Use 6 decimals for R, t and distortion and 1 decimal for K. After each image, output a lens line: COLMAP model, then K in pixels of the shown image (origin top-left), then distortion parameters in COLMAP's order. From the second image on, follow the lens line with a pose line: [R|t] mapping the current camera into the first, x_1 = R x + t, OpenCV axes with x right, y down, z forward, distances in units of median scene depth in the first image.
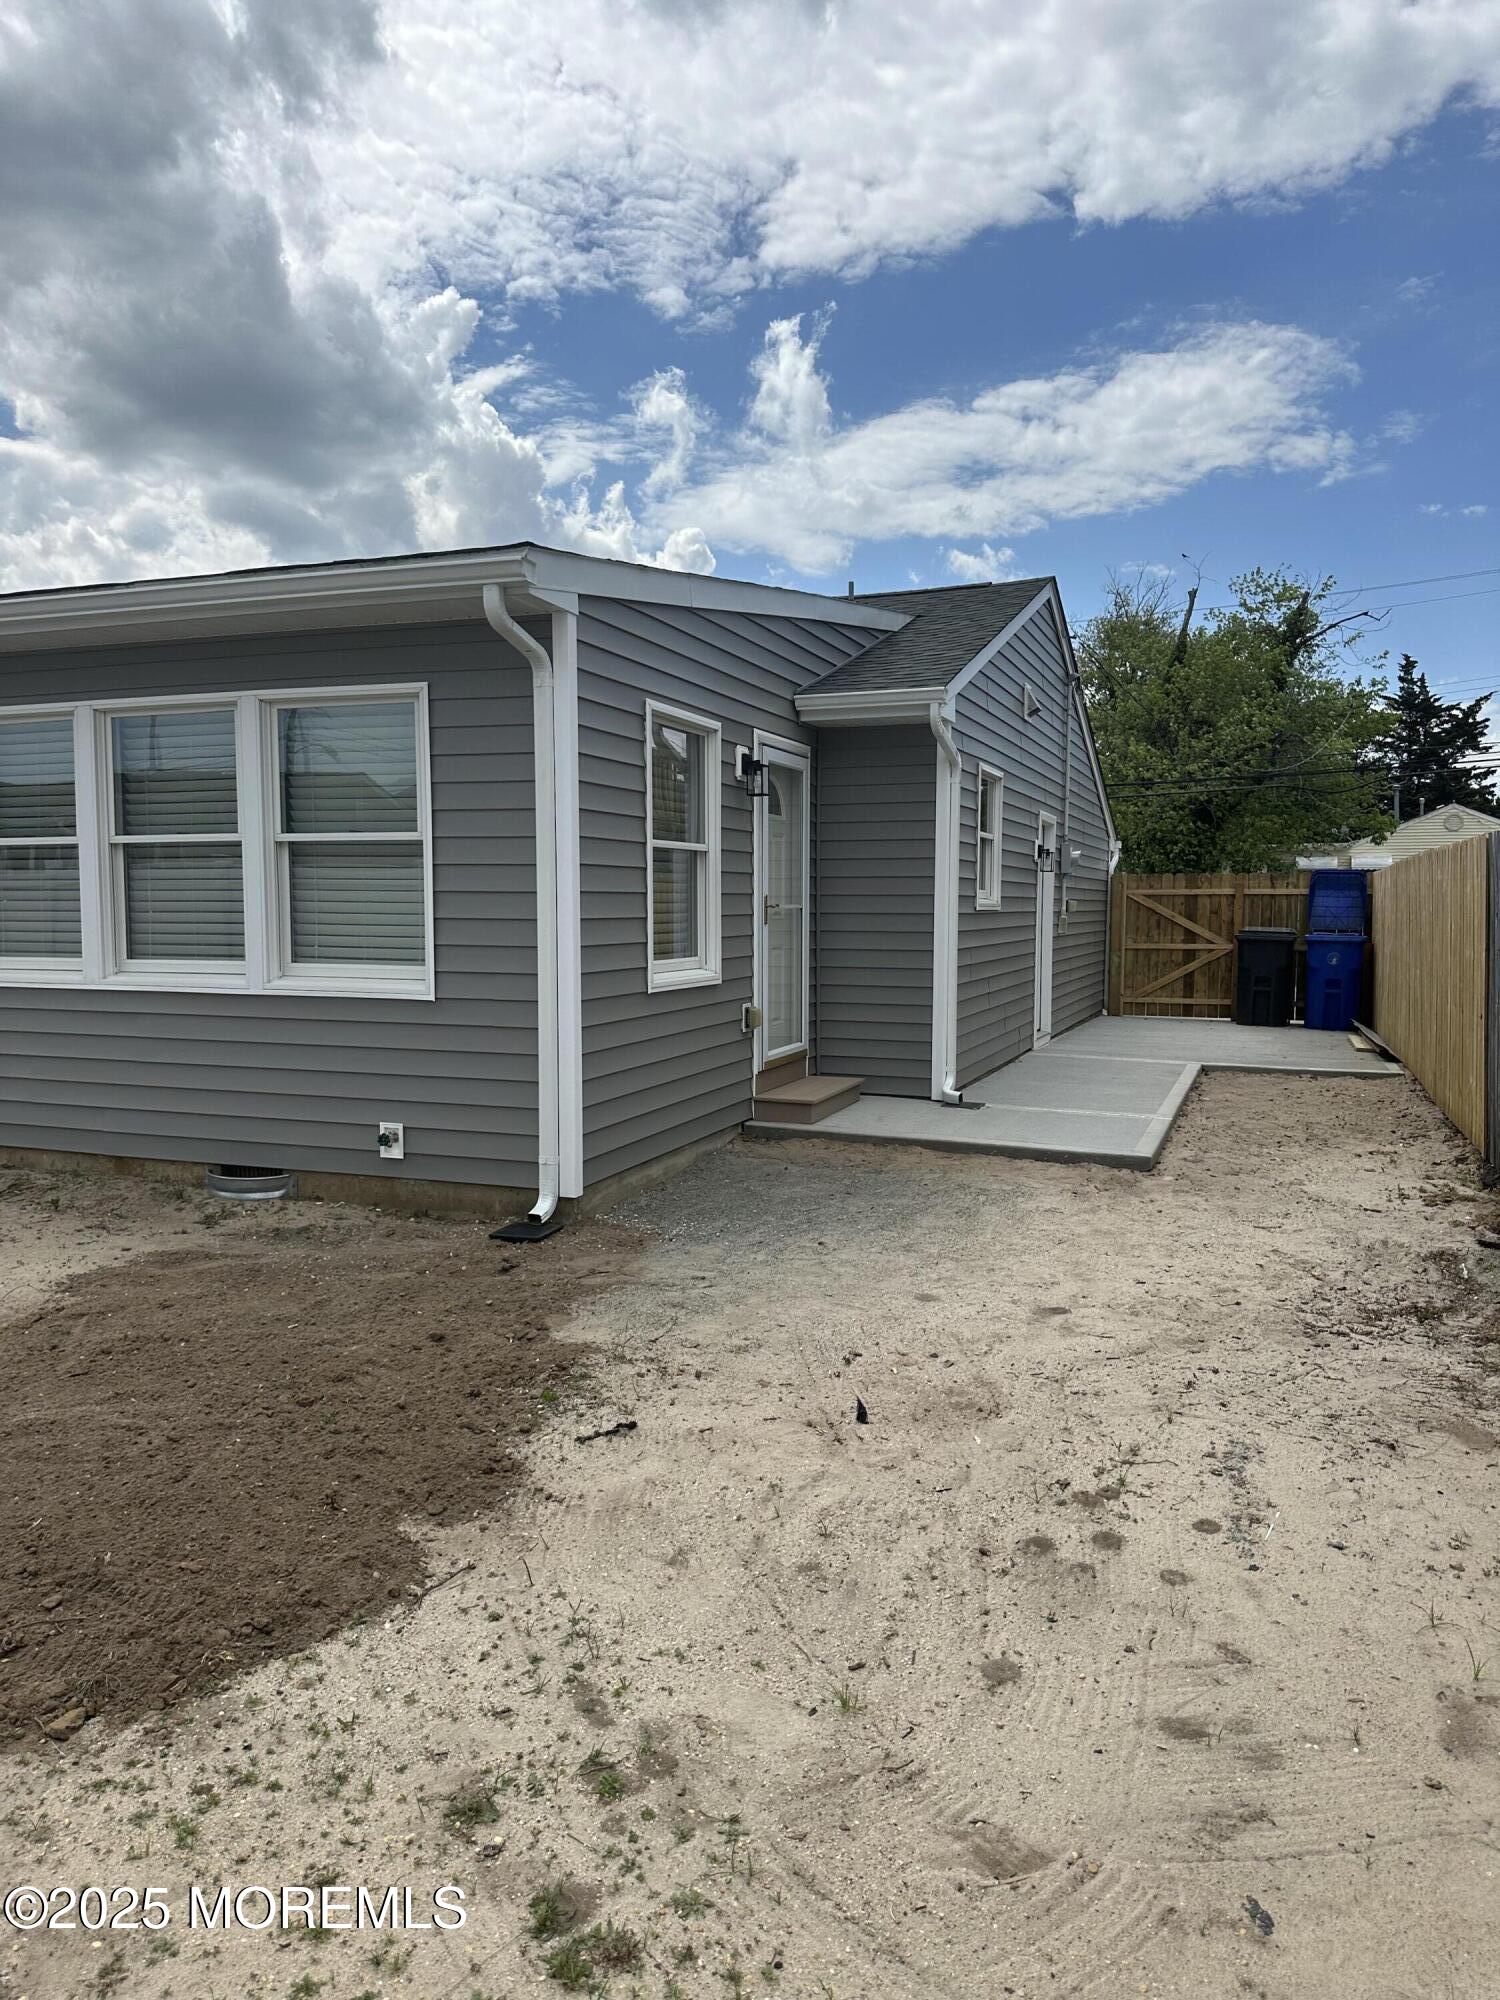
lens RADIAL K [[1419.2, 0, 731.8], [0, 1419.2, 1007.0], [0, 0, 1]] dist [0.038570, -0.005828]
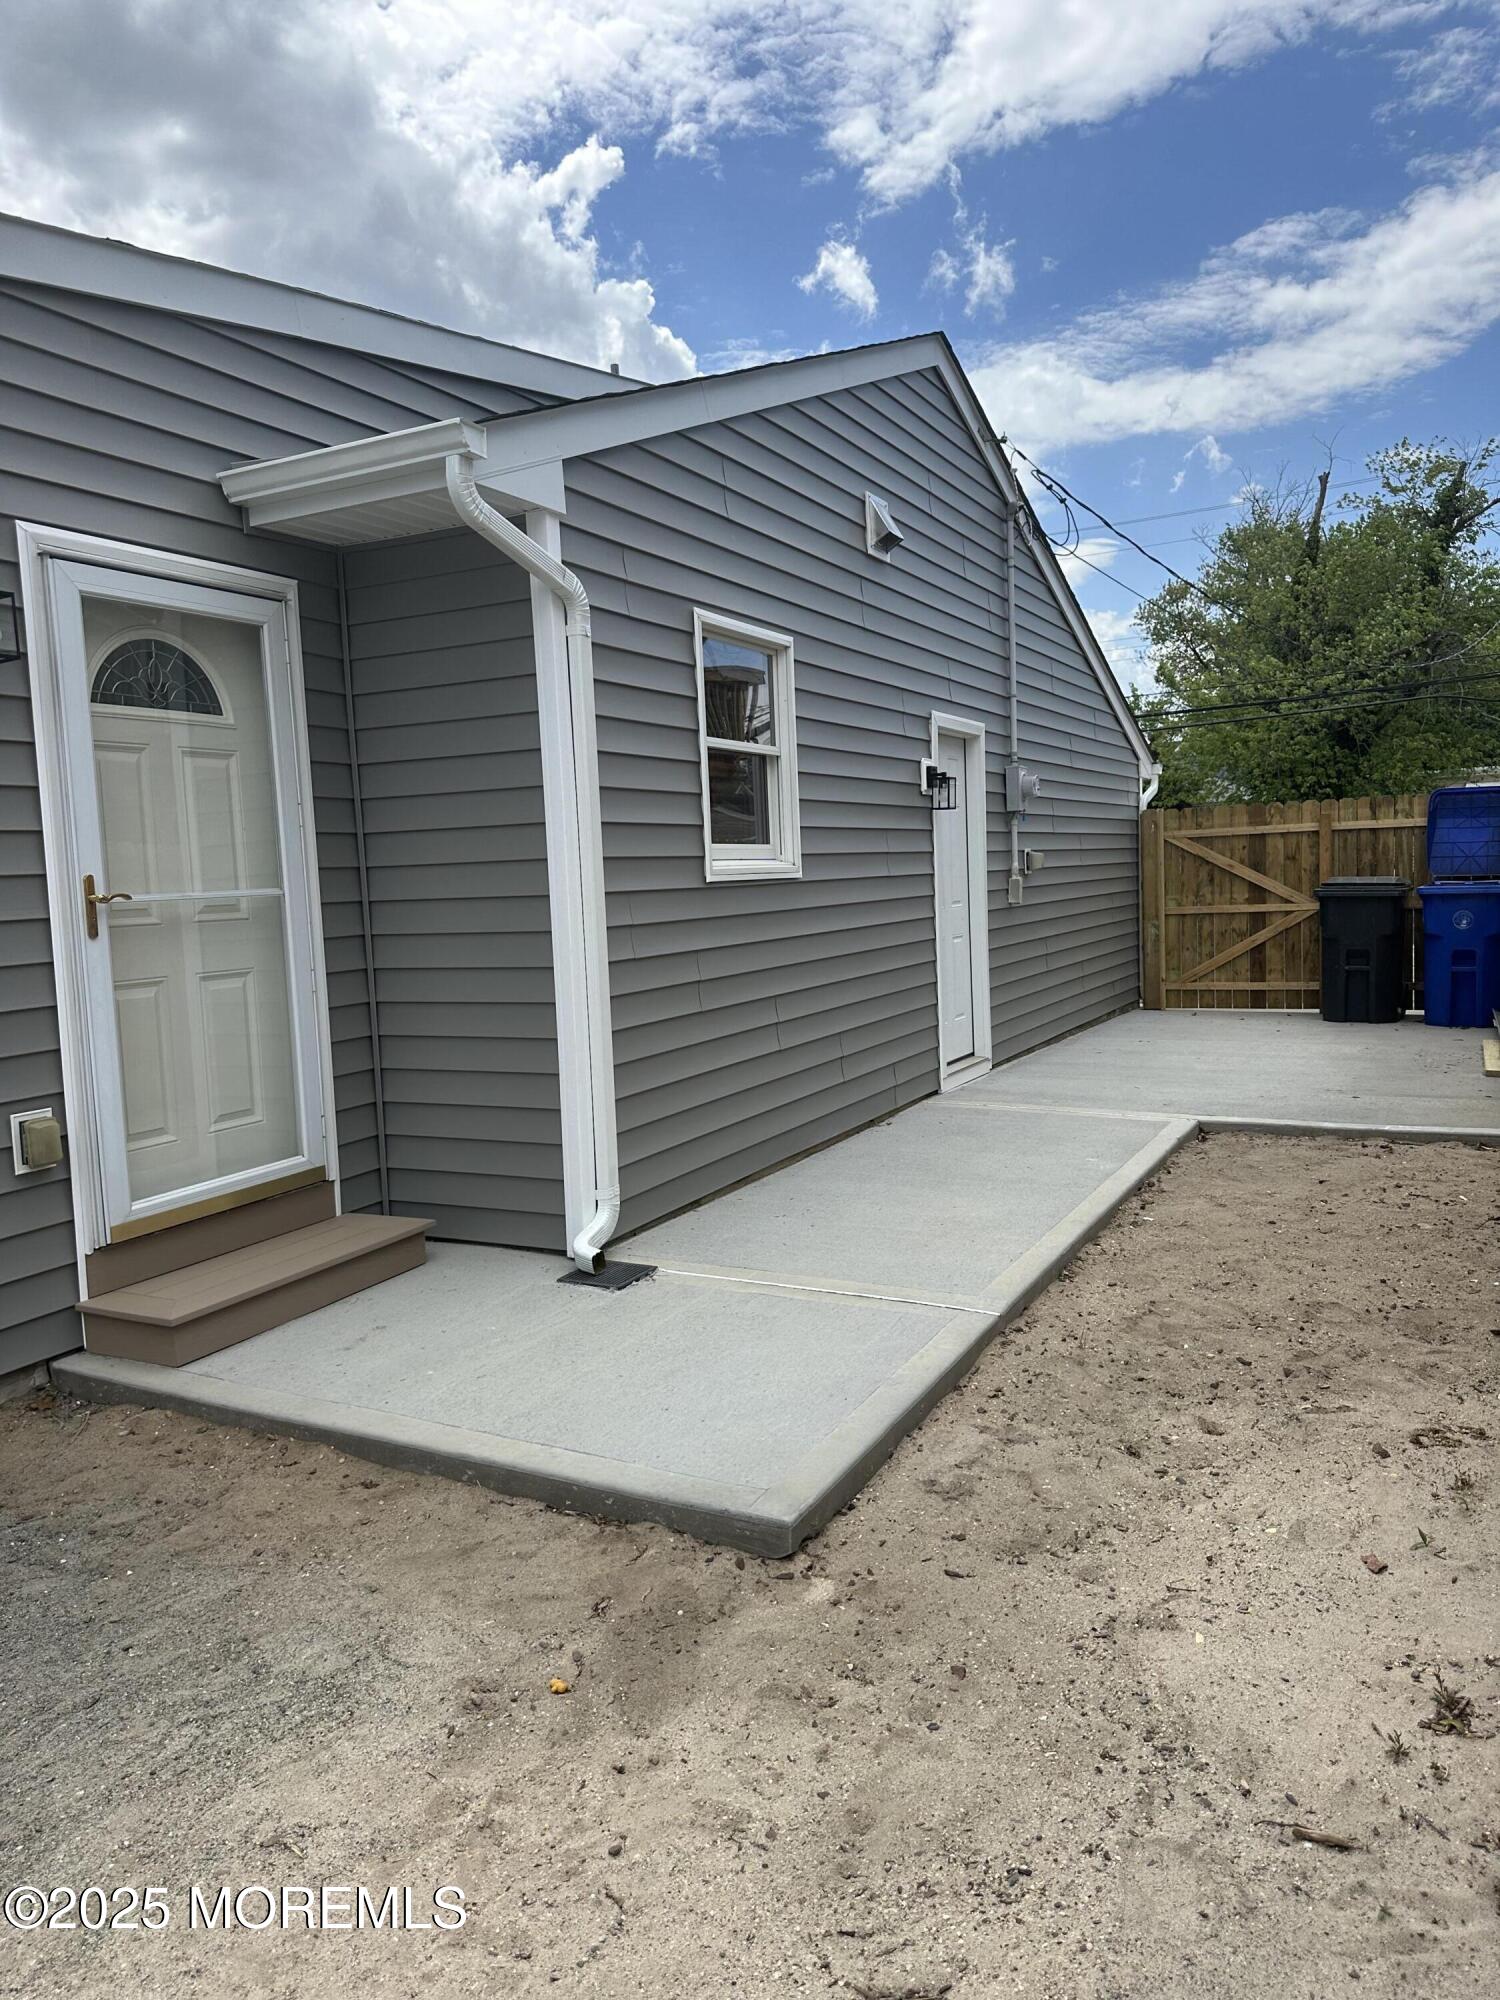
lens RADIAL K [[1419.2, 0, 758.1], [0, 1419.2, 983.7], [0, 0, 1]] dist [0.038570, -0.005828]
pose [[0.994189, -0.037639, -0.100850, 0.146205], [0.038424, 0.999244, 0.005851, -0.018776], [0.100553, -0.009692, 0.994884, 0.274174]]
